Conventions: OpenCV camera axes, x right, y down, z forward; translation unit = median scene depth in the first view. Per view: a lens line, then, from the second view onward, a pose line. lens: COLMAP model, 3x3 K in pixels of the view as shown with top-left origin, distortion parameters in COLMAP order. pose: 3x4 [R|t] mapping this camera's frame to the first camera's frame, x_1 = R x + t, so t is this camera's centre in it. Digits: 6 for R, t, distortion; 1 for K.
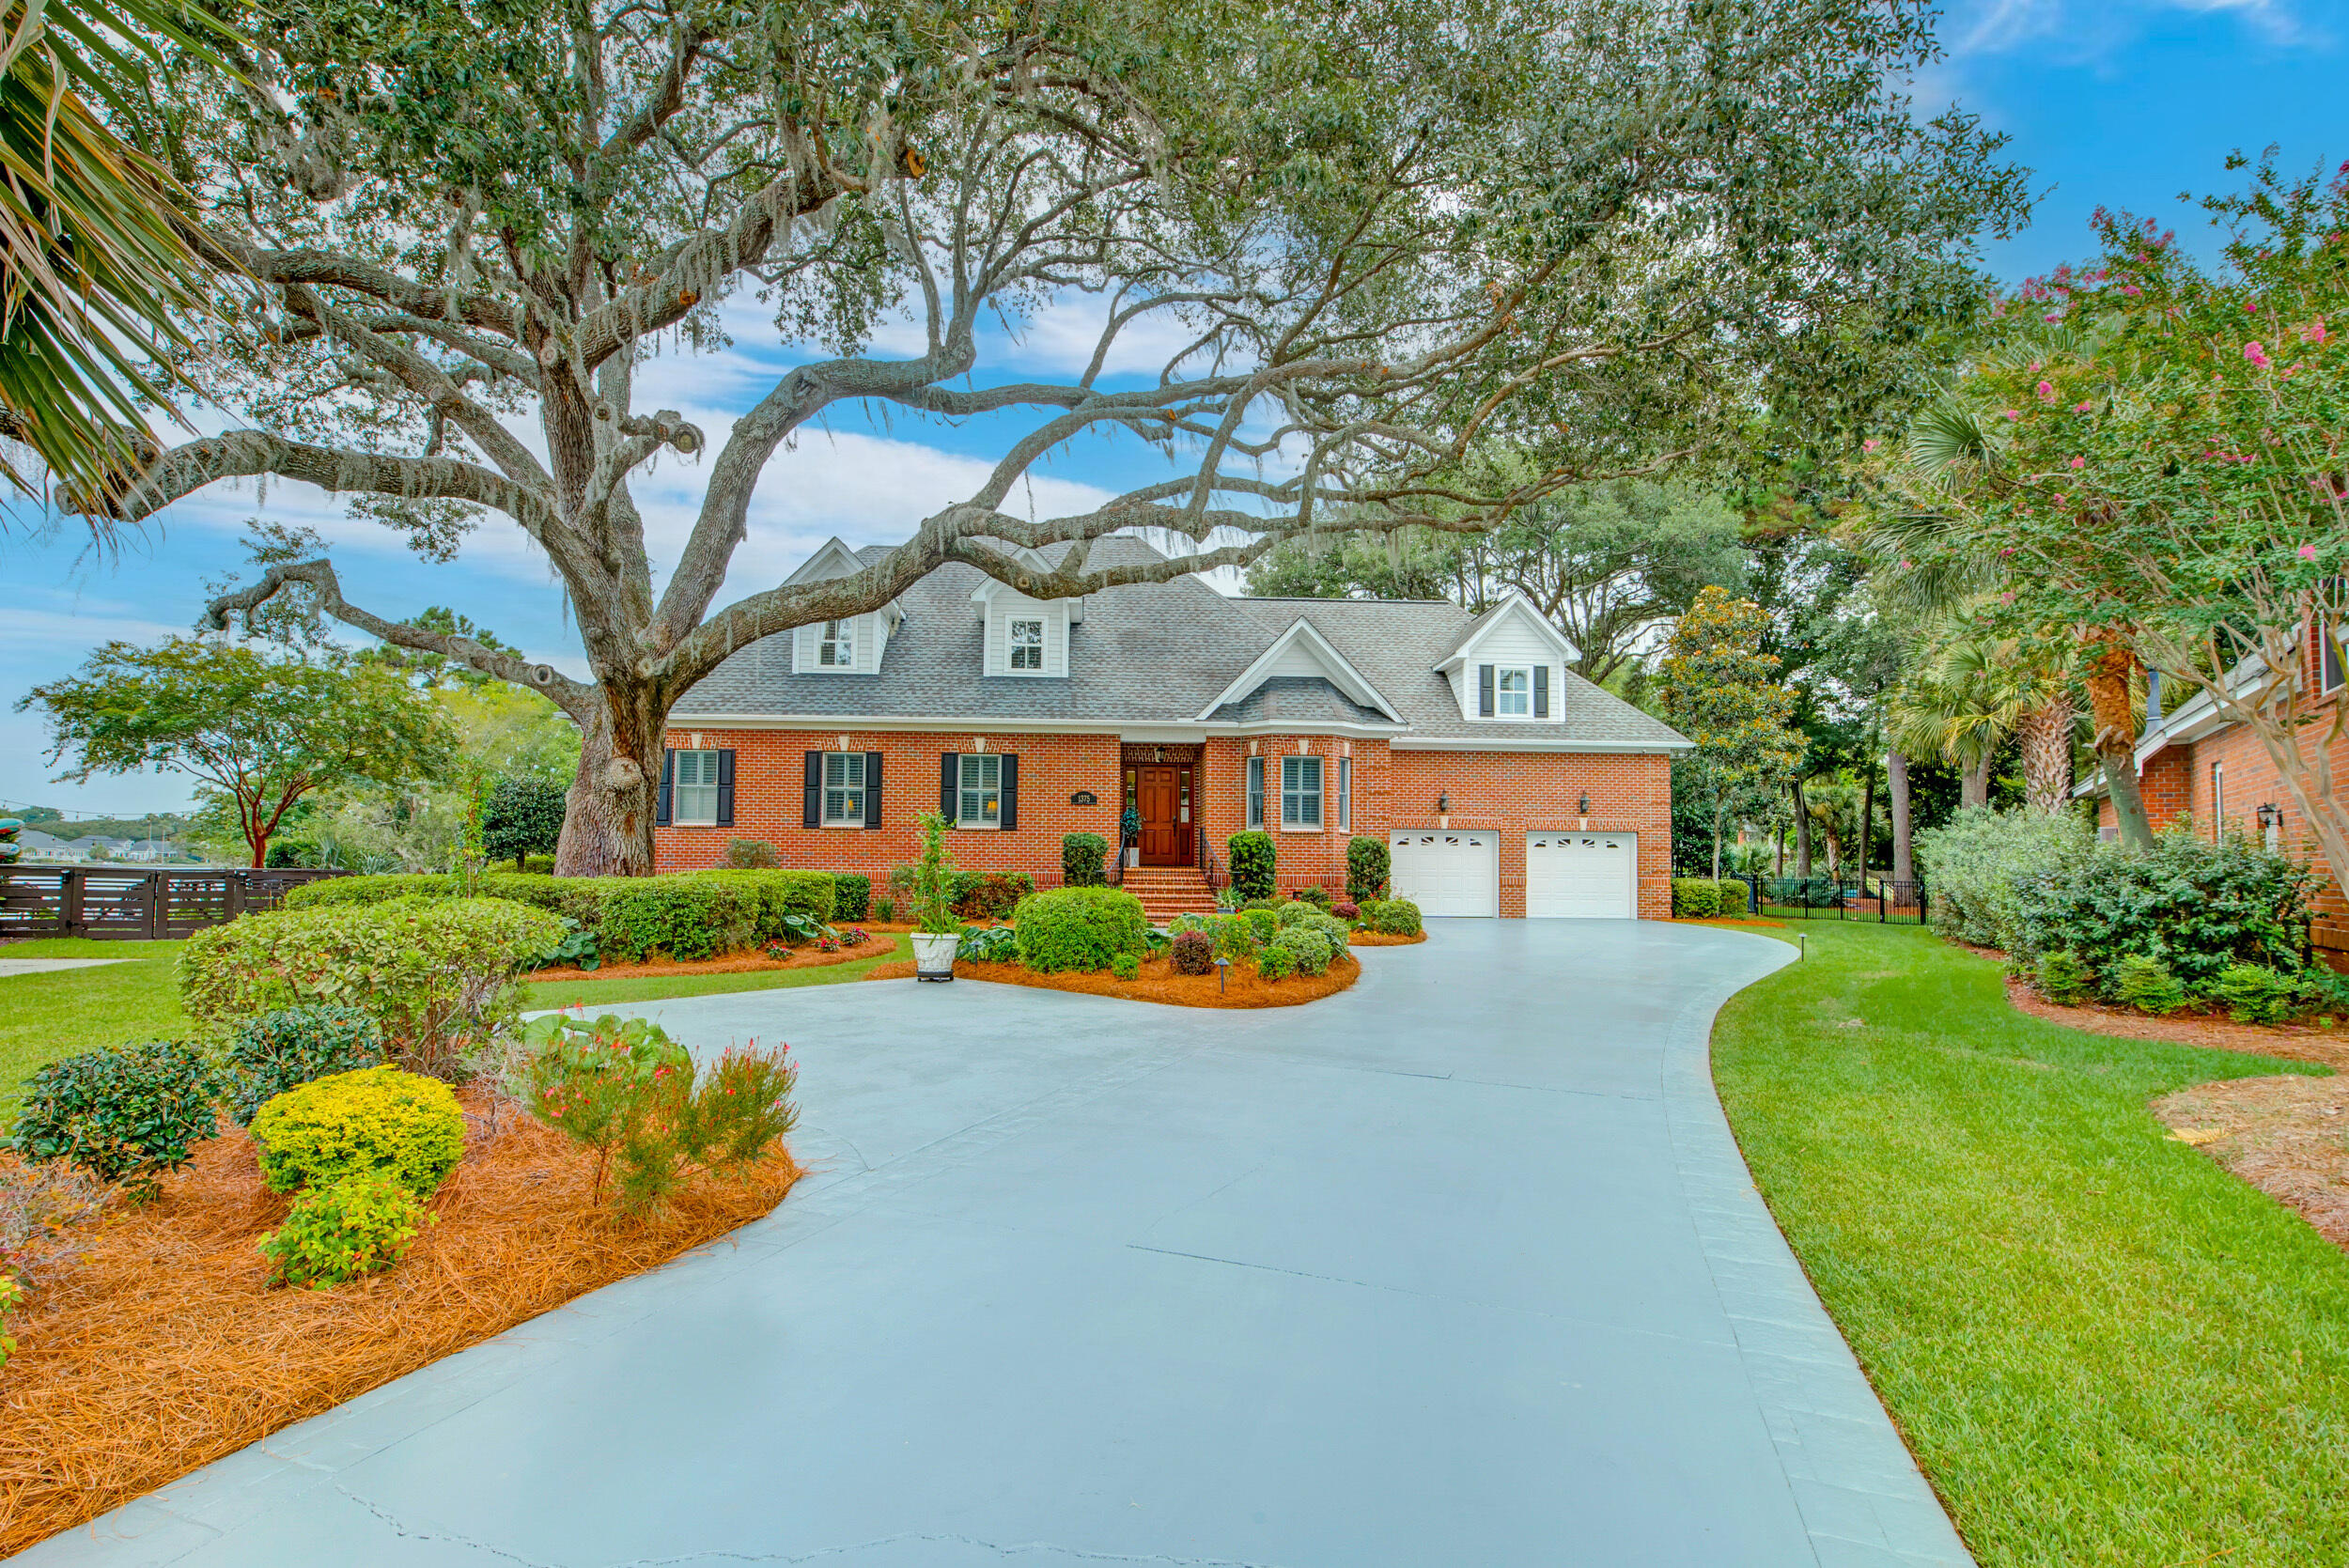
lens RADIAL K [[1034.2, 0, 1148.6], [0, 1034.2, 825.0], [0, 0, 1]] dist [0.009013, -0.000628]
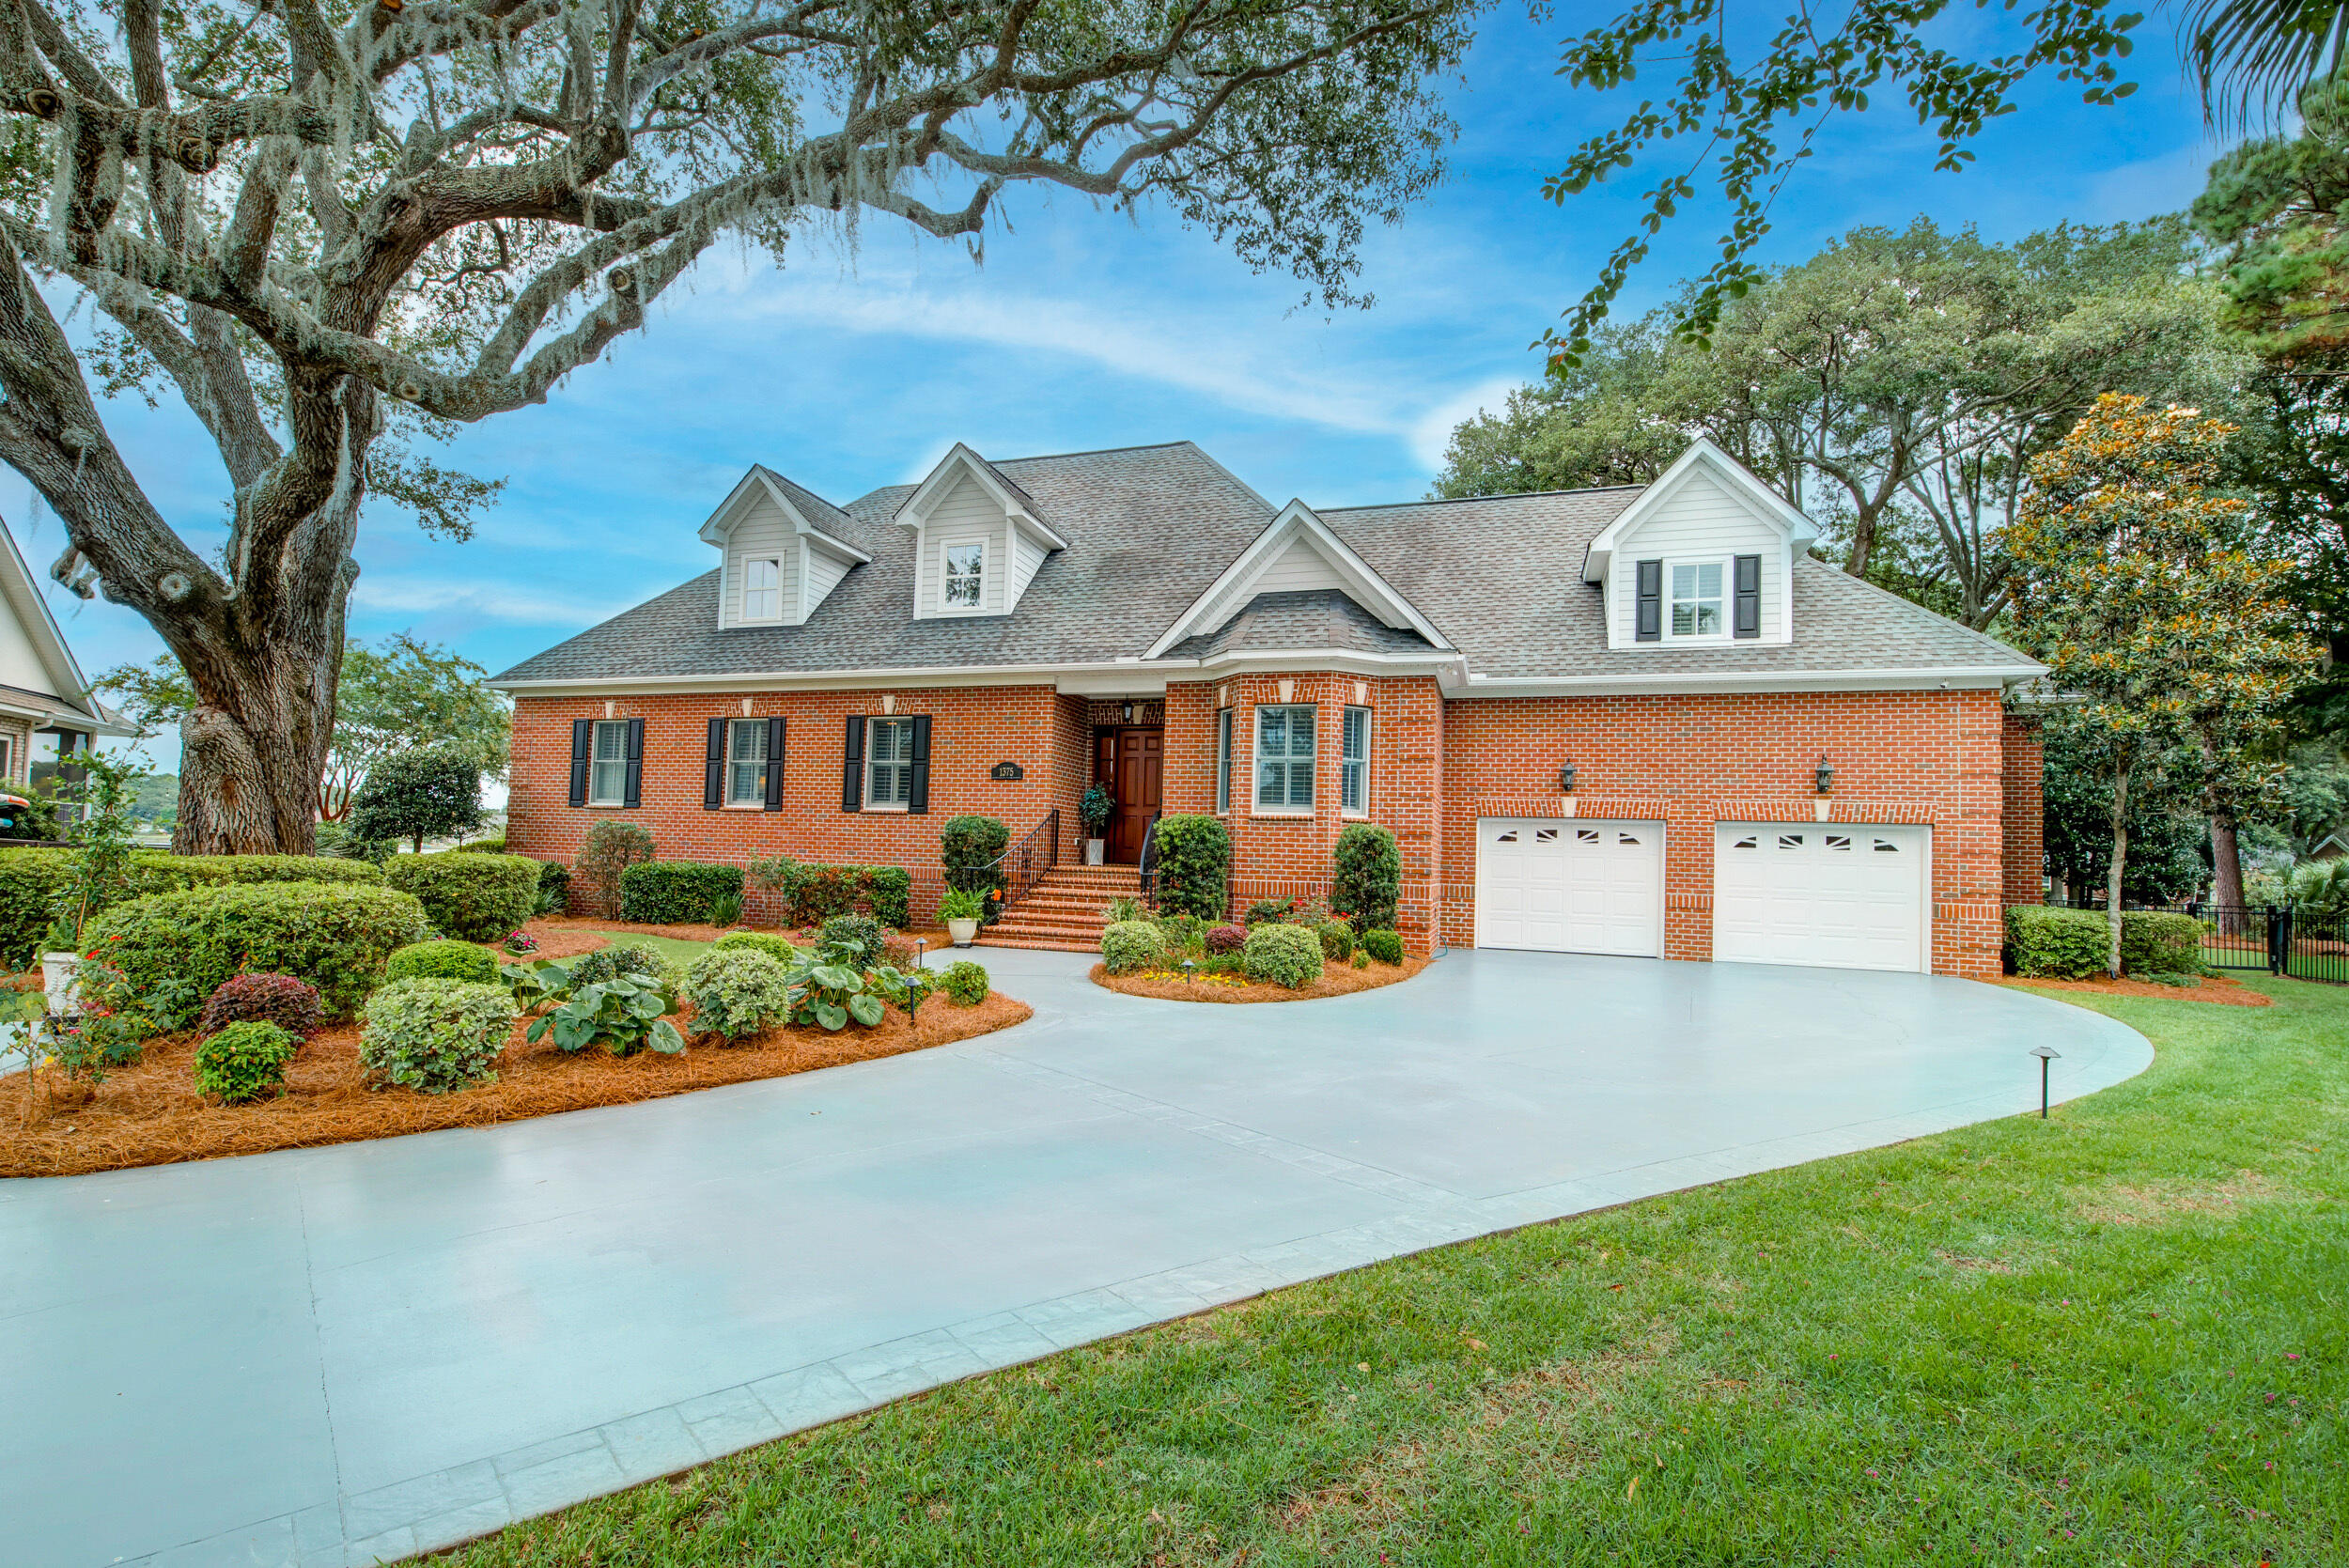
lens RADIAL K [[1034.2, 0, 1148.6], [0, 1034.2, 825.0], [0, 0, 1]] dist [0.009013, -0.000628]
pose [[0.934510, 0.007911, -0.355848, 0.298879], [-0.009282, 0.999955, -0.002146, 0.013901], [0.355815, 0.005308, 0.934541, 0.328987]]
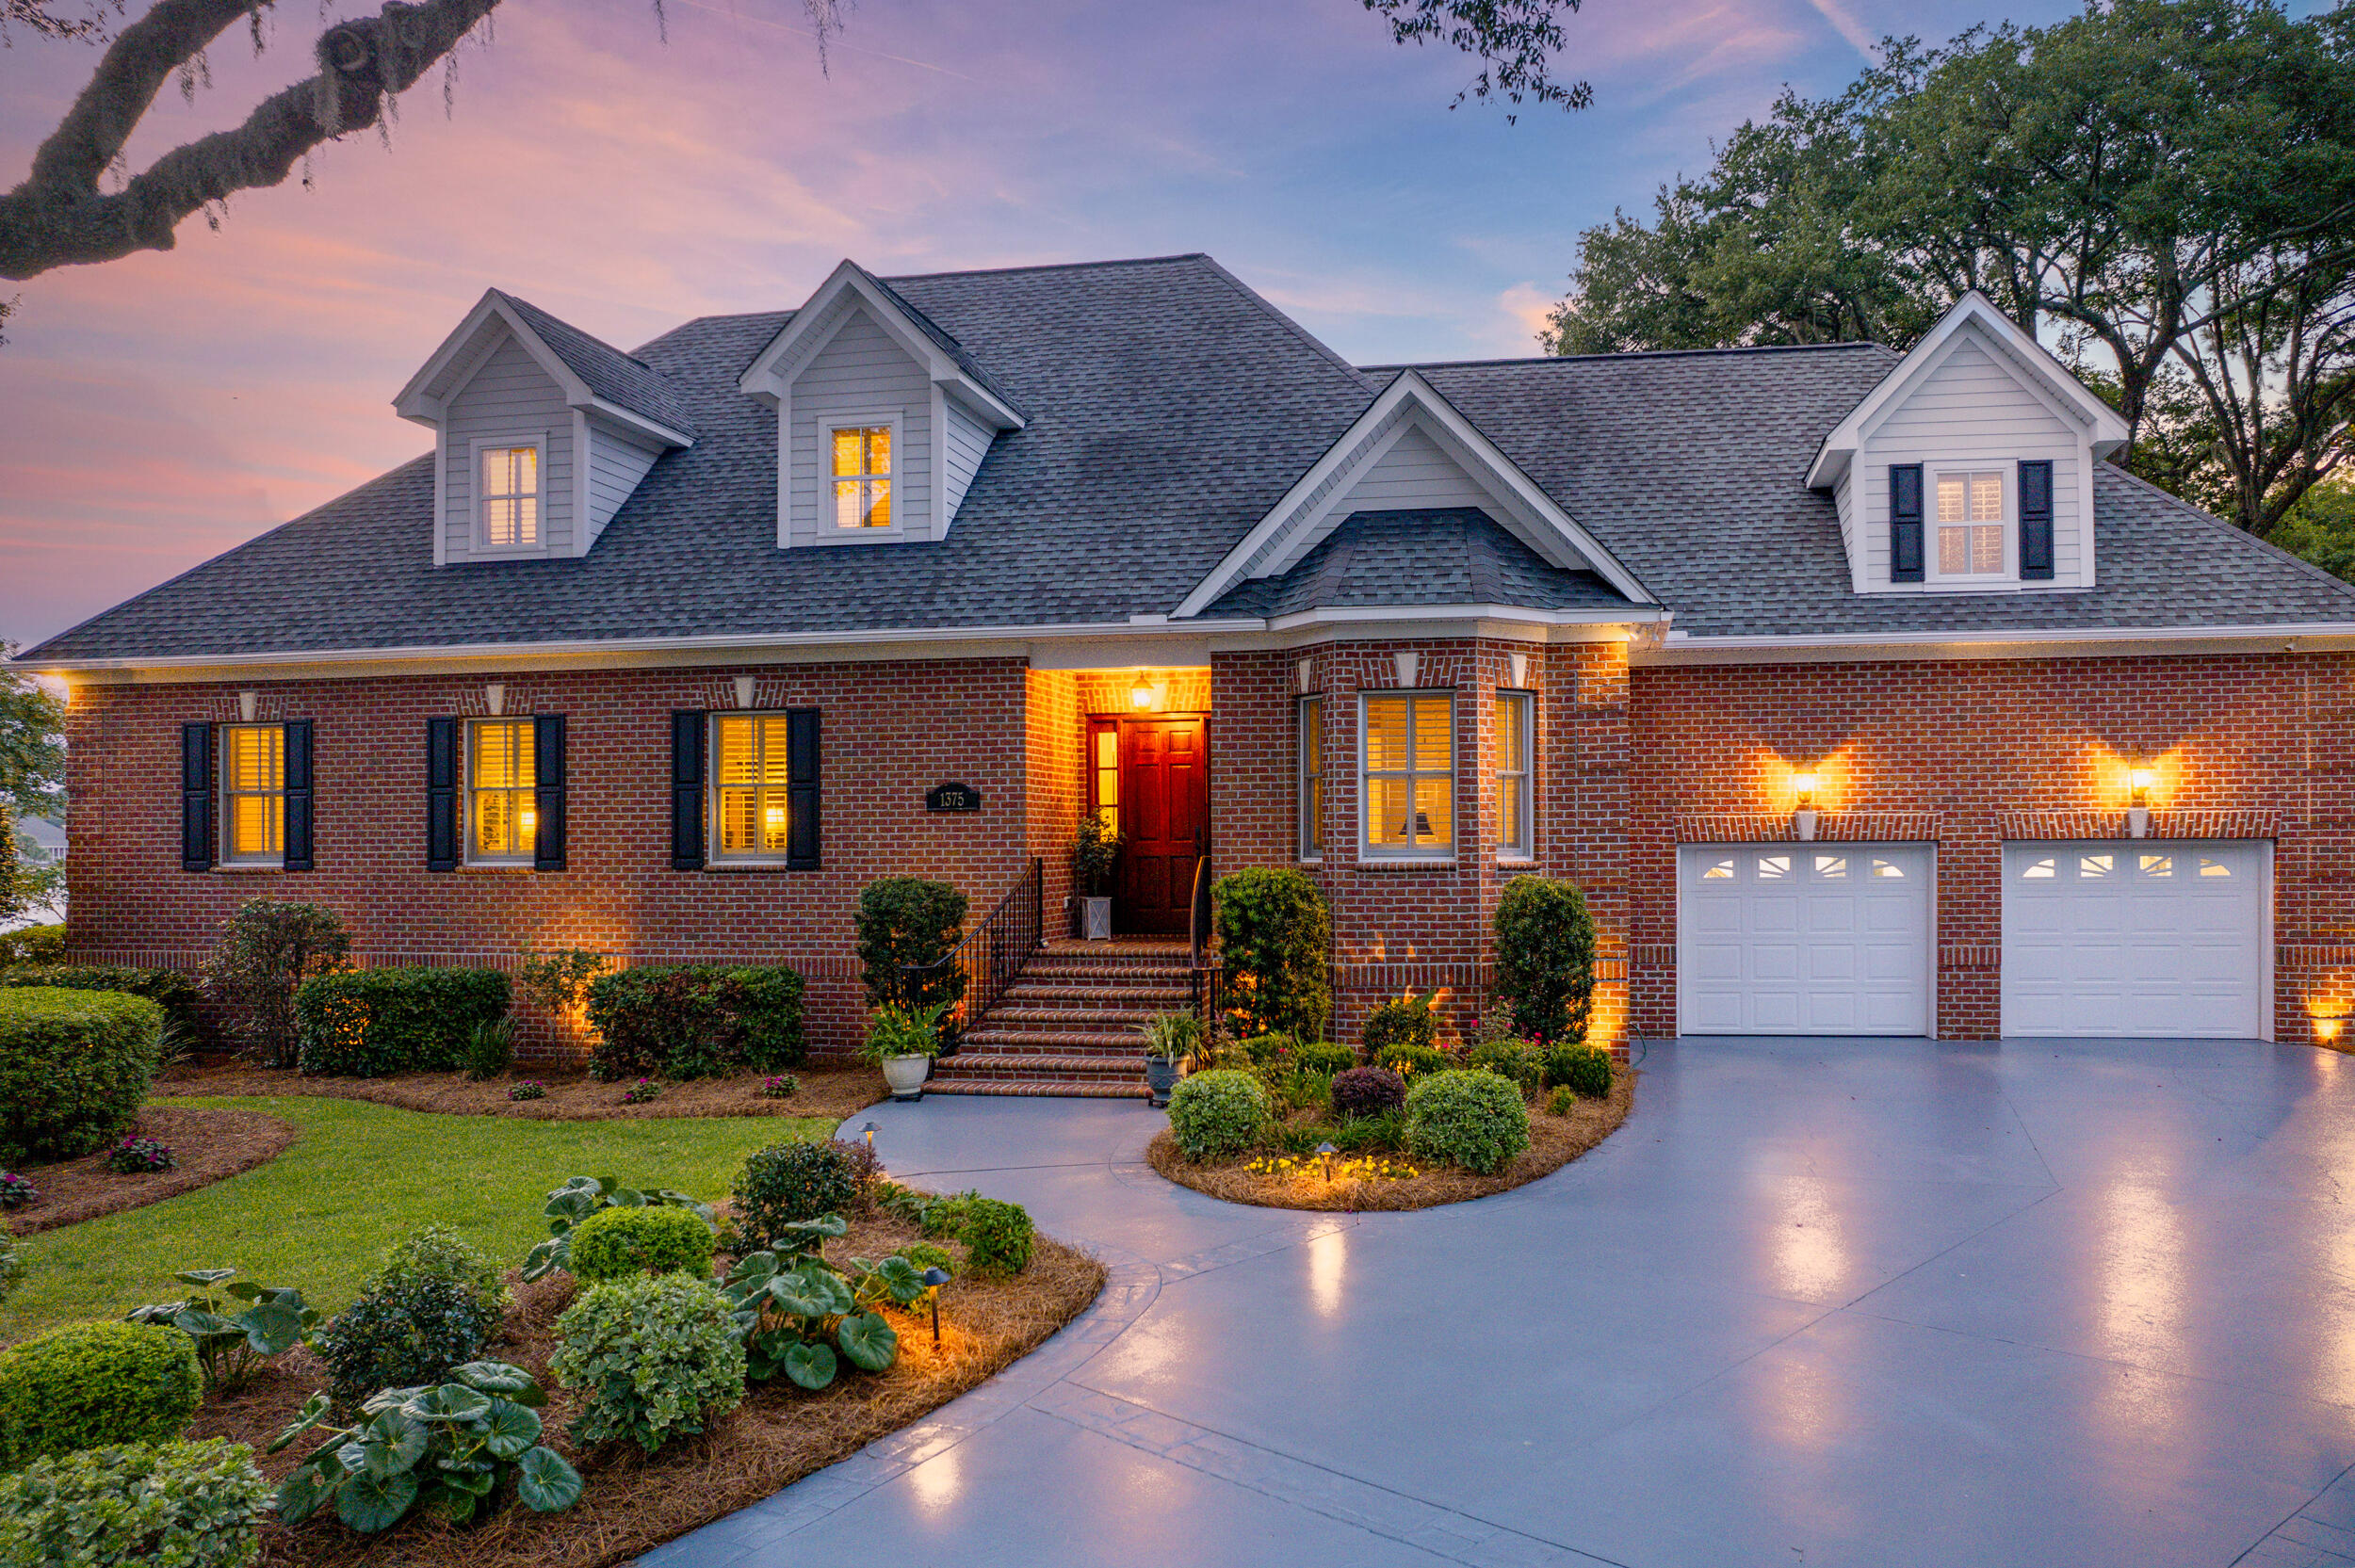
lens RADIAL K [[1540.8, 0, 1350.4], [0, 1540.8, 851.4], [0, 0, 1]] dist [-0.050787, 0.020730]
pose [[0.981586, -0.015924, -0.190353, 0.241971], [0.024042, 0.998894, 0.040414, -0.025073], [0.189499, -0.044247, 0.980883, 0.350311]]
